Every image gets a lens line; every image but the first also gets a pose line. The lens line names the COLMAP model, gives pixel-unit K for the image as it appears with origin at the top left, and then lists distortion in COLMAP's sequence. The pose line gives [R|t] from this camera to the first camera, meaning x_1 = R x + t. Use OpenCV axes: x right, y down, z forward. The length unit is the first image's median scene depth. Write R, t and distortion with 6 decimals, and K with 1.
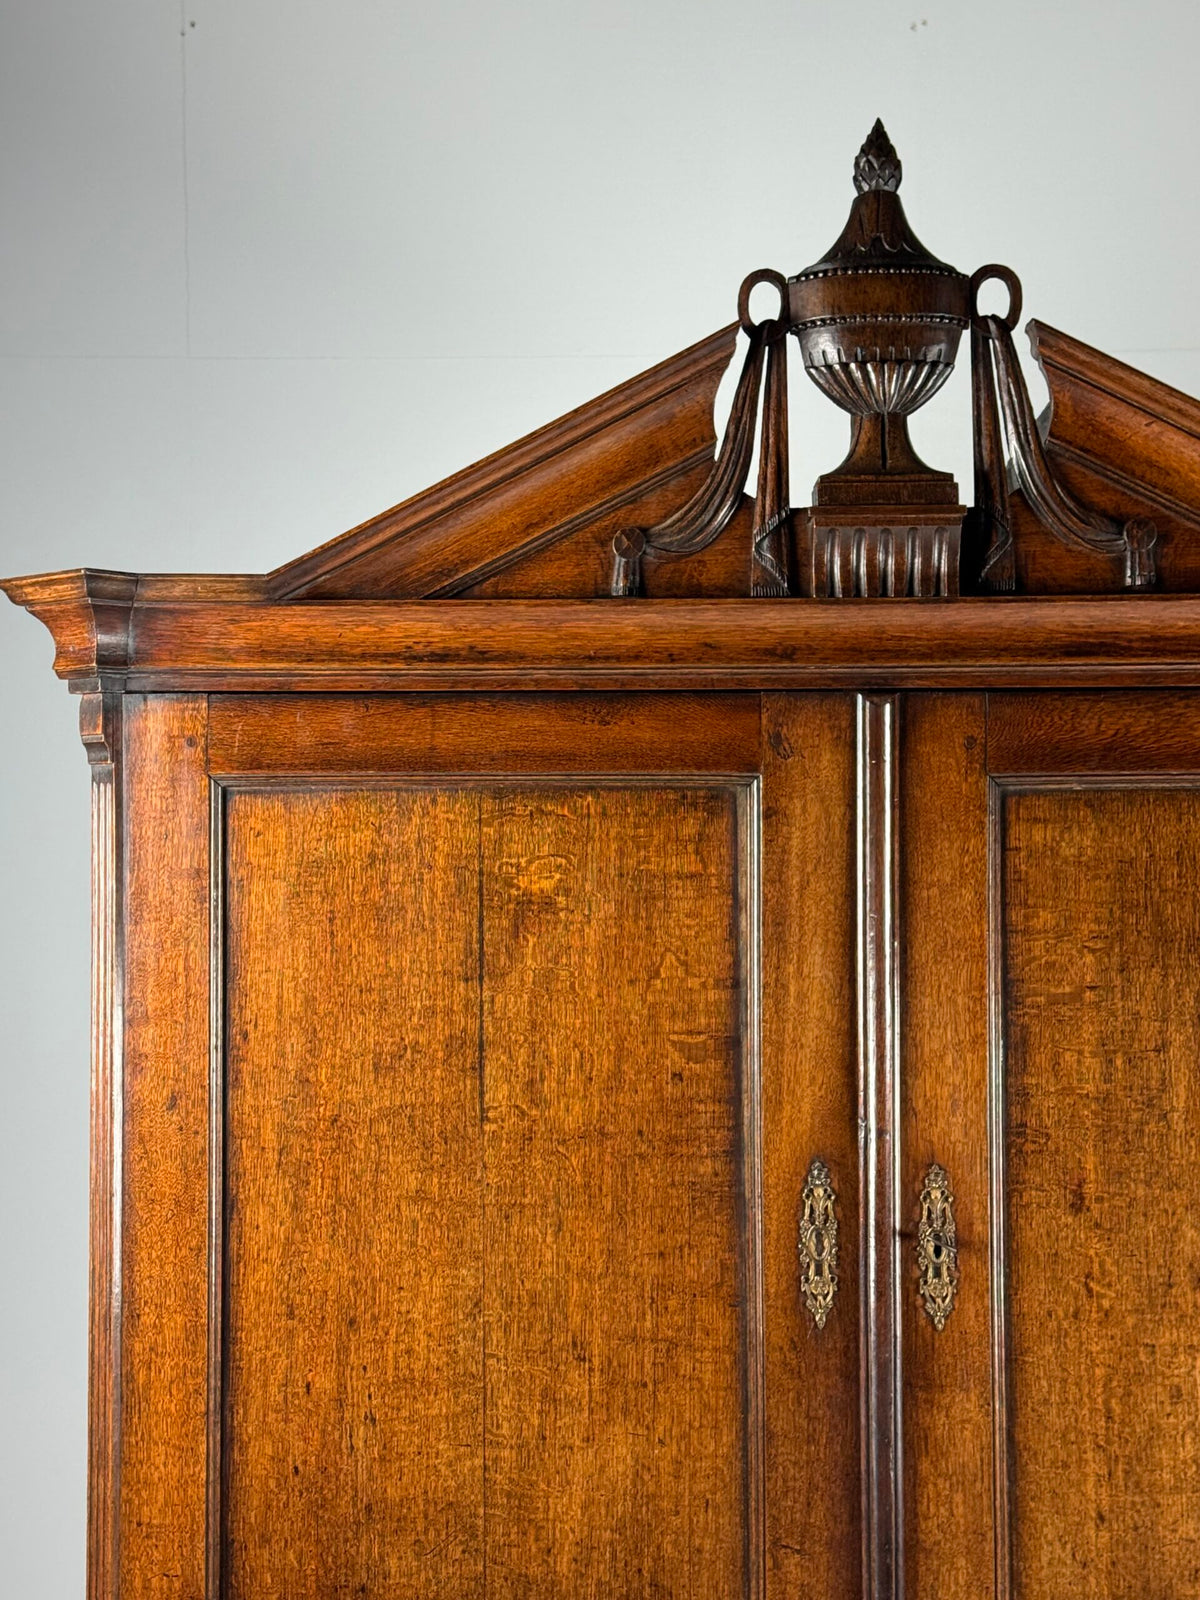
lens RADIAL K [[2493.7, 0, 591.9], [0, 2493.7, 822.8], [0, 0, 1]] dist [0.135761, 0.000000]
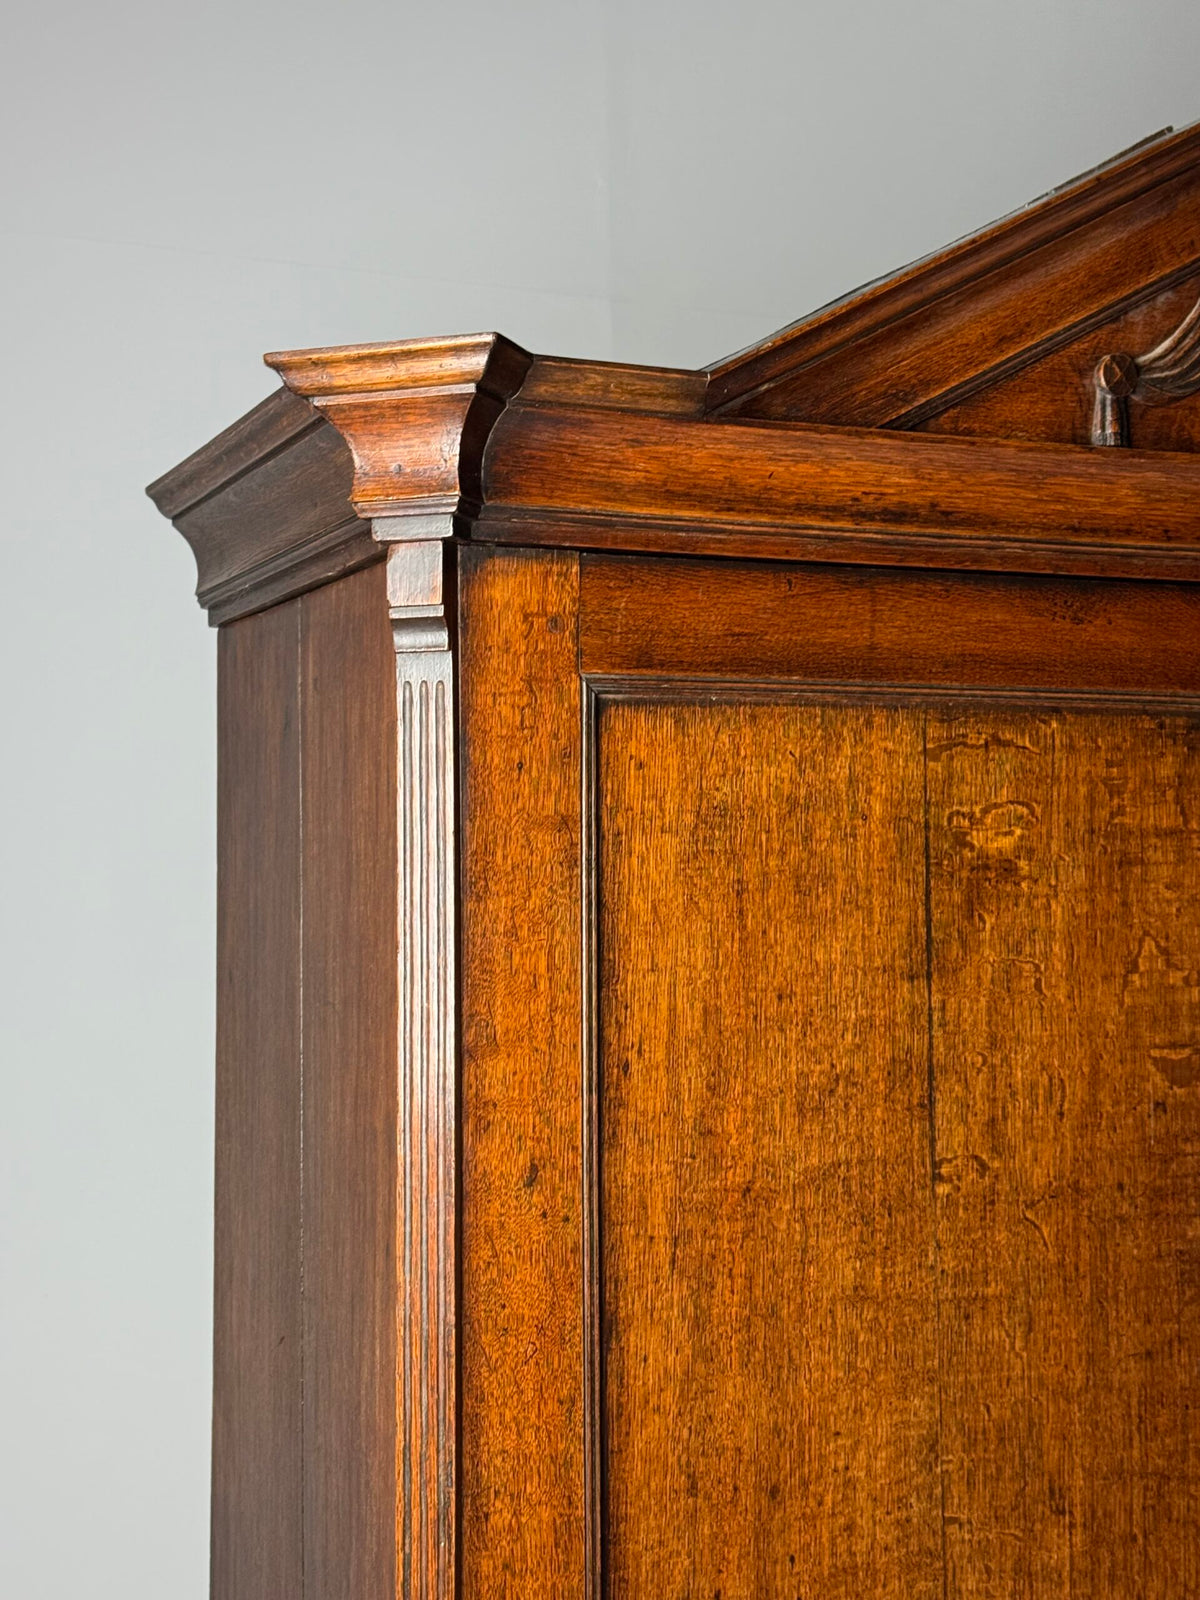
lens RADIAL K [[2249.5, 0, 570.5], [0, 2249.5, 785.4], [0, 0, 1]] dist [0.132598, 0.000000]
pose [[0.914689, 0.015266, 0.403870, -0.396296], [-0.004176, 0.999590, -0.028325, 0.027157], [-0.404137, 0.024222, 0.914378, 0.458530]]
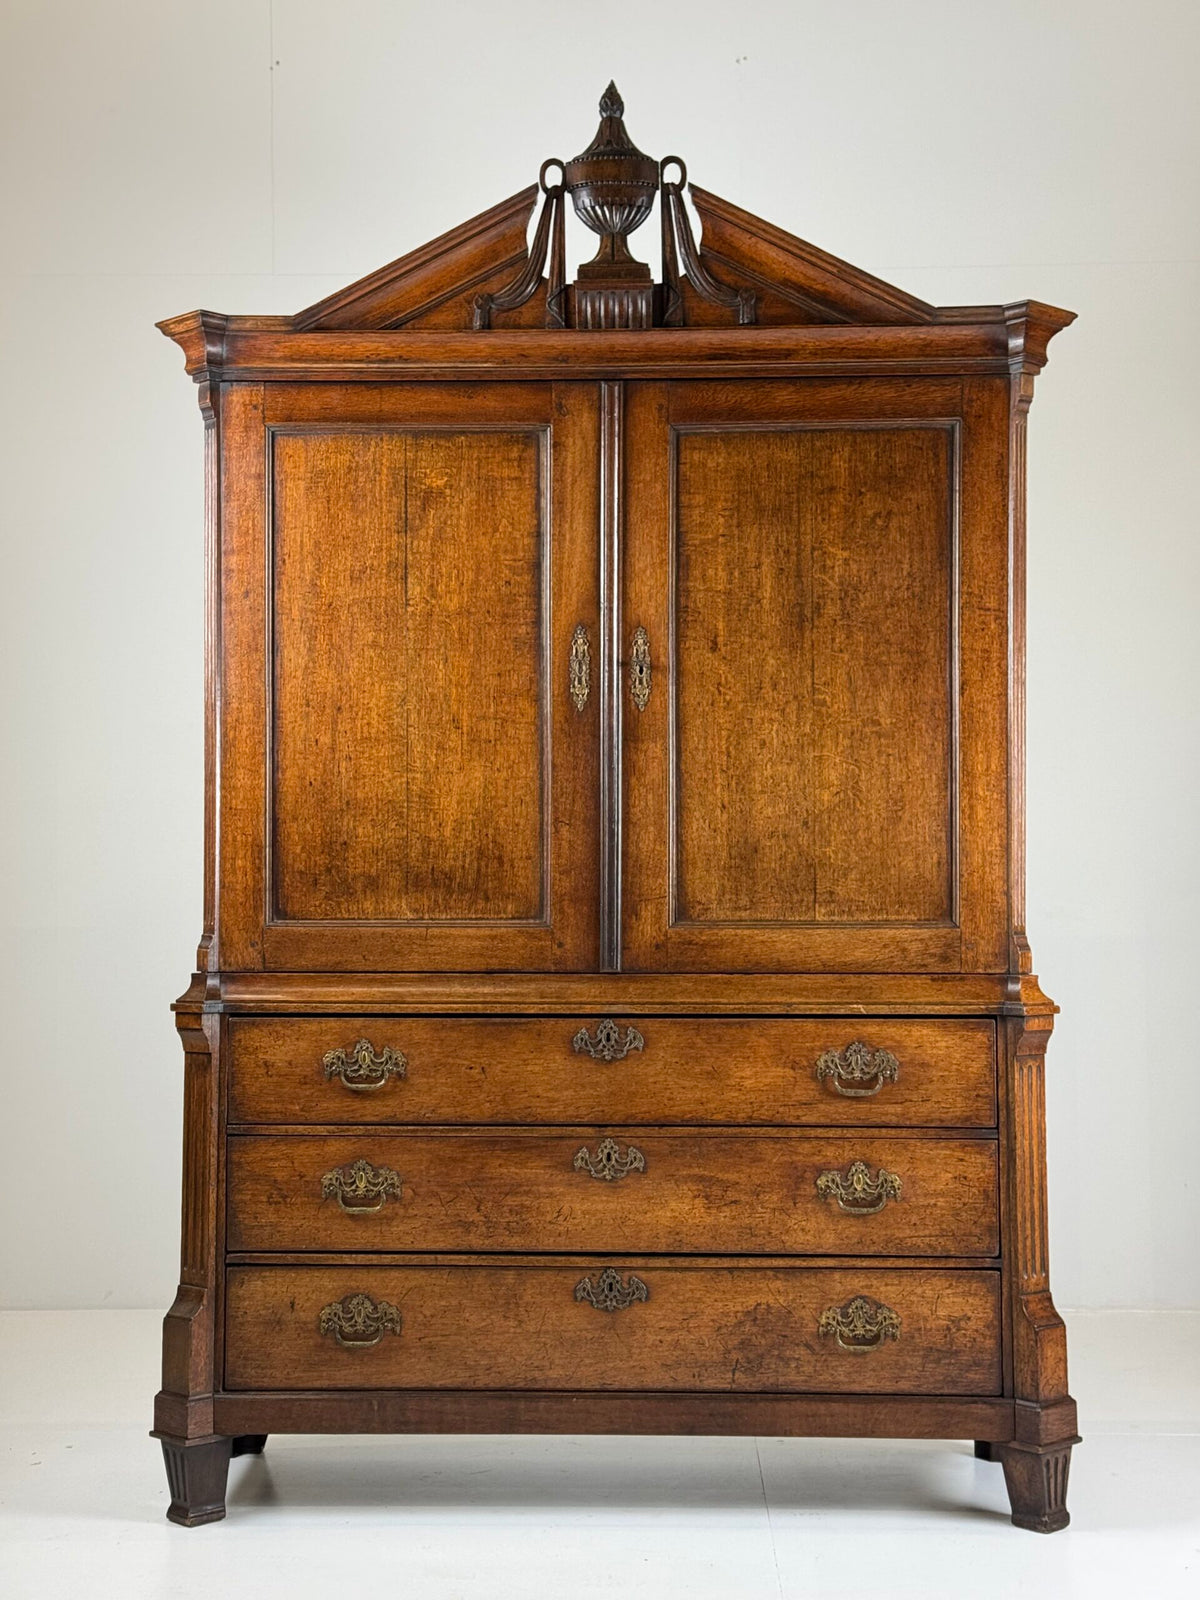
lens RADIAL K [[2249.5, 0, 592.6], [0, 2249.5, 816.8], [0, 0, 1]] dist [0.132598, 0.000000]
pose [[0.999354, 0.002521, -0.035850, 0.162471], [-0.002891, 0.999943, -0.010282, 0.300047], [0.035822, 0.010379, 0.999304, -0.729723]]
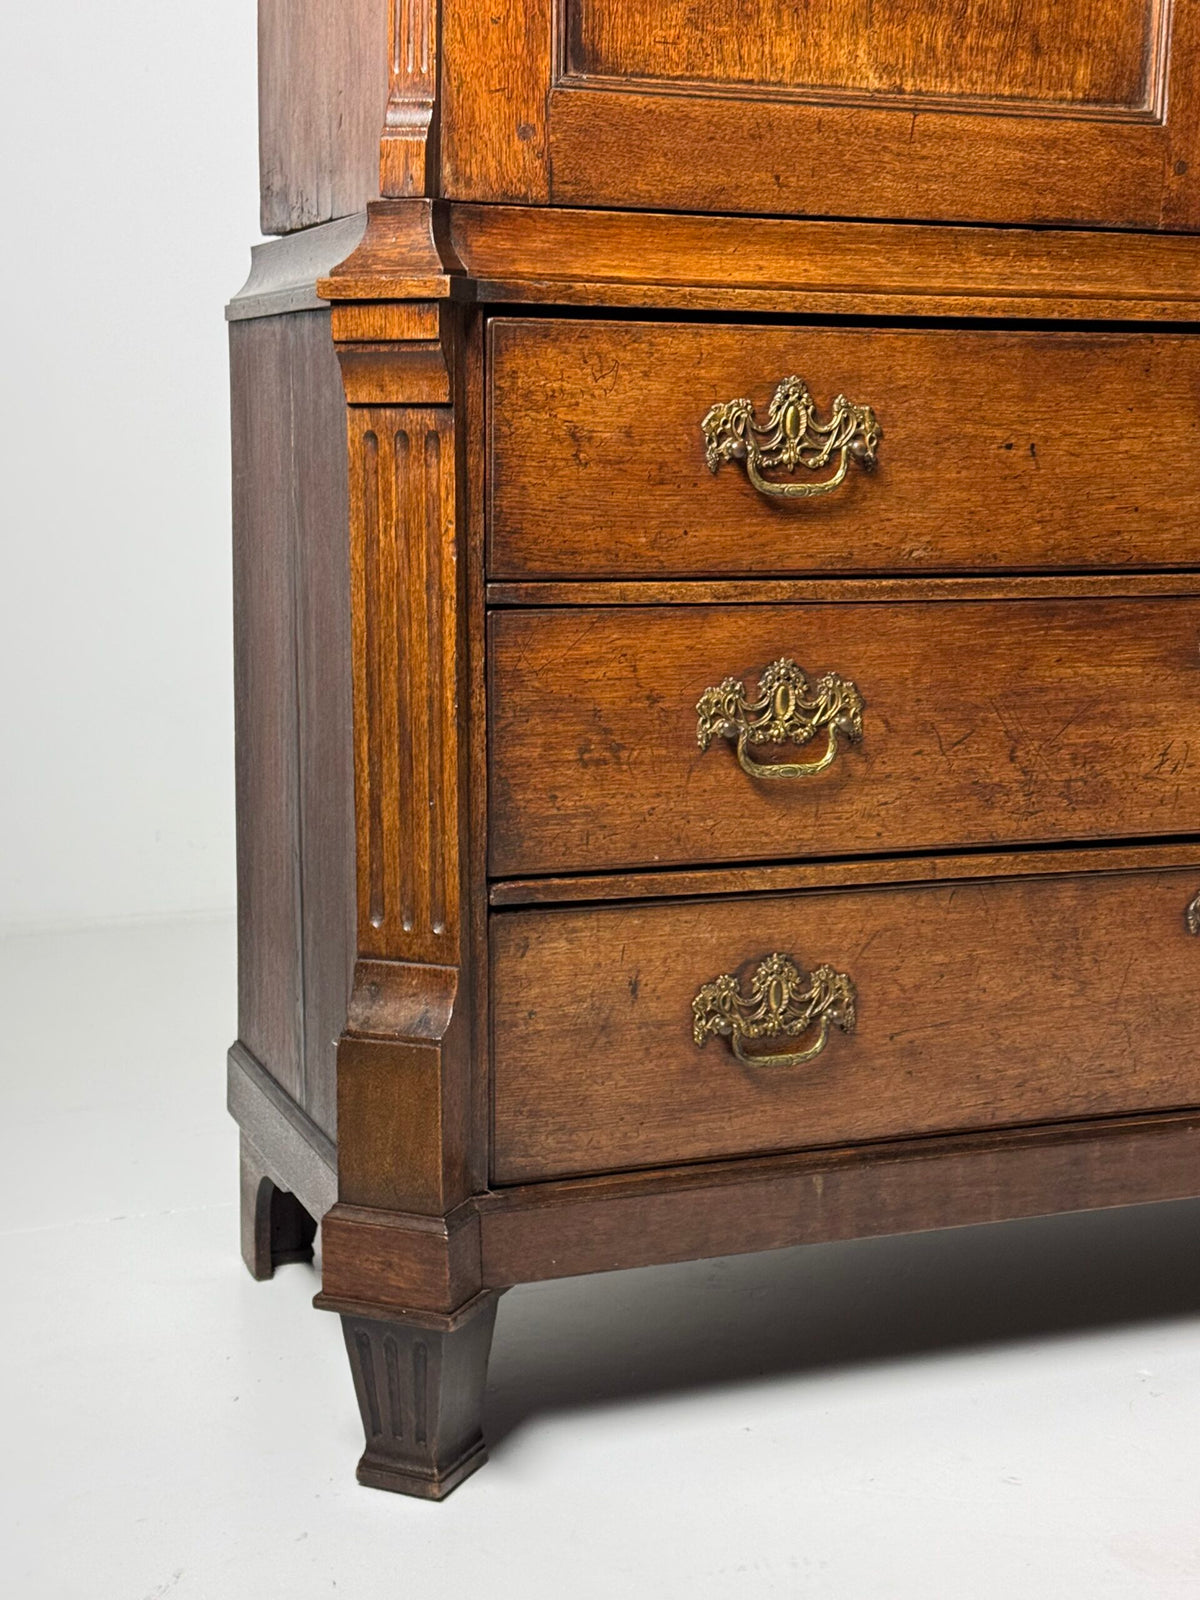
lens RADIAL K [[2249.5, 0, 622.3], [0, 2249.5, 799.6], [0, 0, 1]] dist [0.132598, 0.000000]
pose [[0.933186, -0.044542, 0.356622, -0.391080], [-0.024554, 0.982070, 0.186909, 0.451310], [-0.358553, -0.183178, 0.915361, 0.307989]]
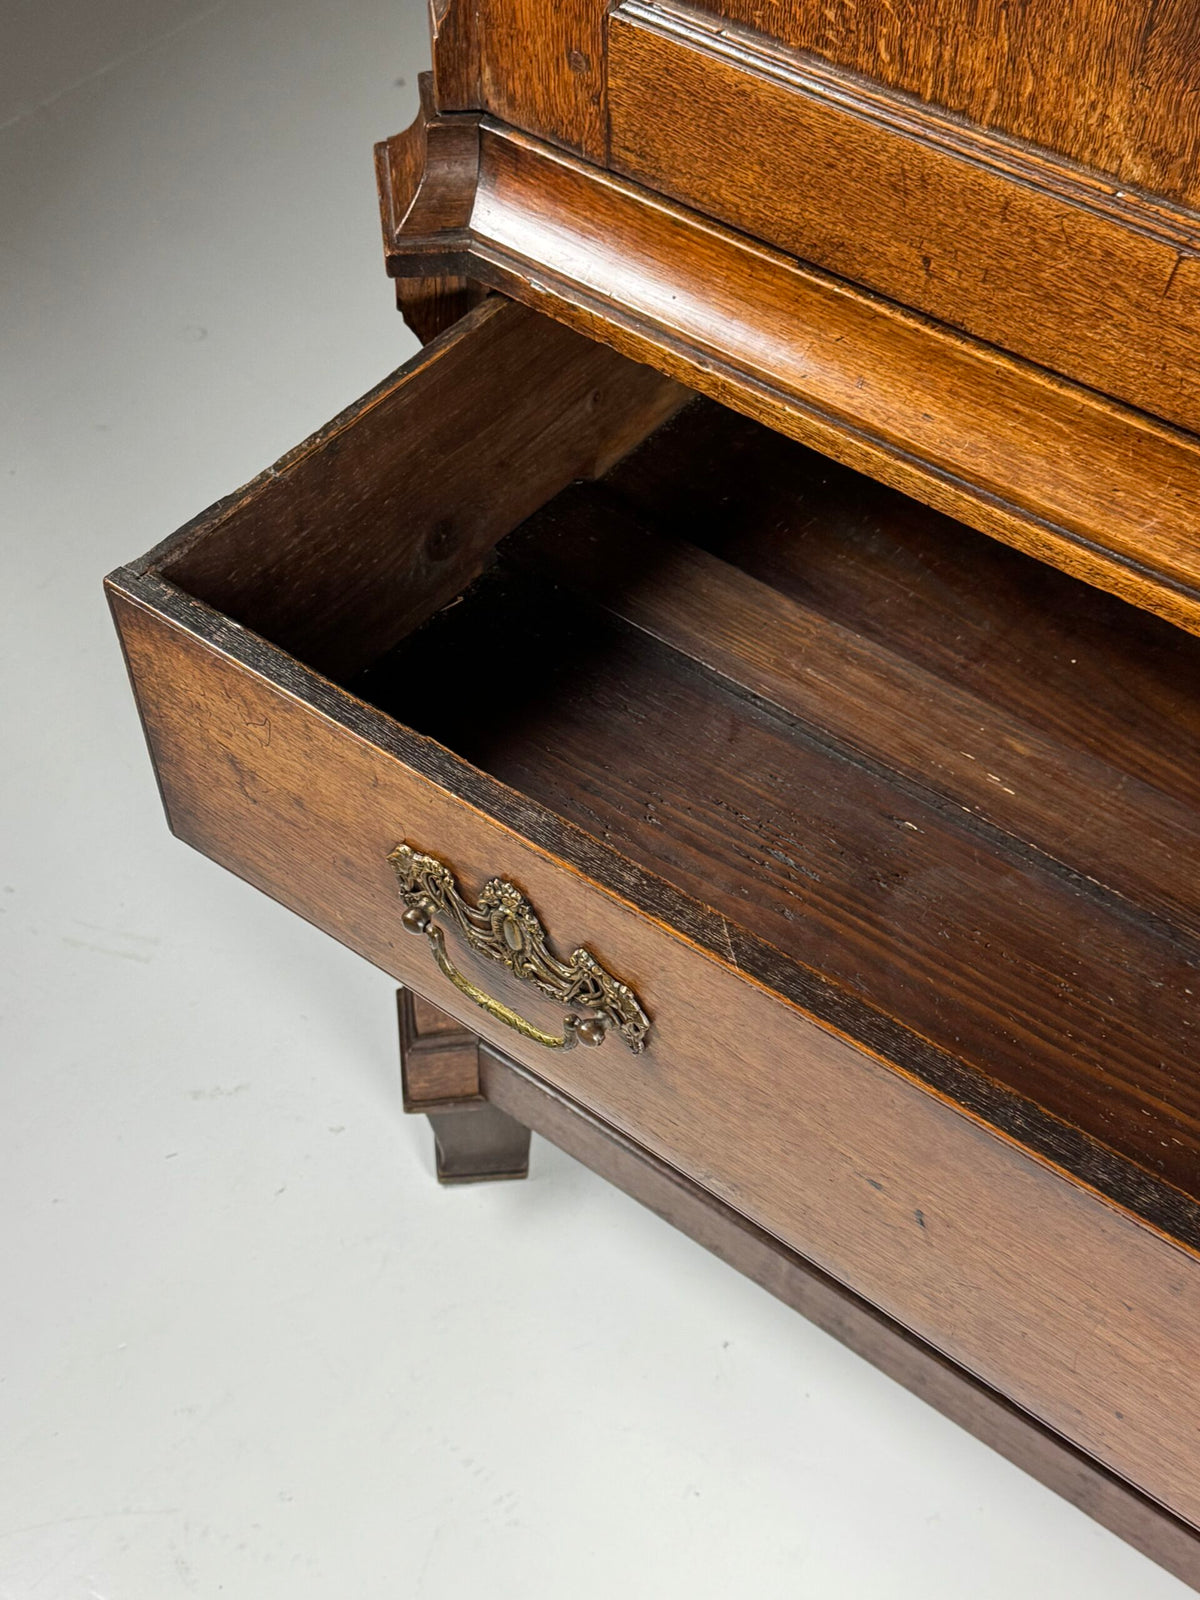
lens RADIAL K [[2113.0, 0, 599.3], [0, 2113.0, 815.9], [0, 0, 1]] dist [0.113651, 0.000000]
pose [[0.782286, 0.476092, -0.401703, 0.088843], [0.002352, 0.642609, 0.766191, 0.148396], [0.622915, -0.600325, 0.501584, 0.692155]]
